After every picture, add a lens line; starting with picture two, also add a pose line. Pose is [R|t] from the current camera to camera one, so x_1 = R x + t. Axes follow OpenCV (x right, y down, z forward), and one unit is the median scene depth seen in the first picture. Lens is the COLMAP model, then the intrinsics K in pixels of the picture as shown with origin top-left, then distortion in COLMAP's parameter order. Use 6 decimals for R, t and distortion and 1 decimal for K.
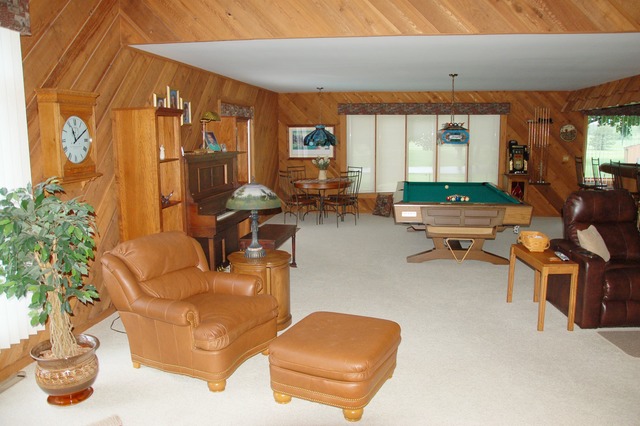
lens RADIAL K [[522.6, 0, 325.5], [0, 522.6, 215.1], [0, 0, 1]] dist [-0.106089, 0.095697]
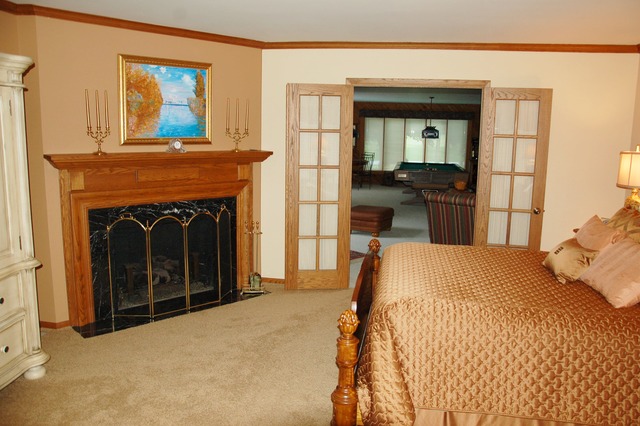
lens RADIAL K [[522.6, 0, 317.9], [0, 522.6, 212.5], [0, 0, 1]] dist [-0.106089, 0.095697]
pose [[0.999375, 0.026961, -0.022853, -0.080888], [-0.026807, 0.999616, 0.007020, 0.110490], [0.023034, -0.006403, 0.999714, -0.751962]]
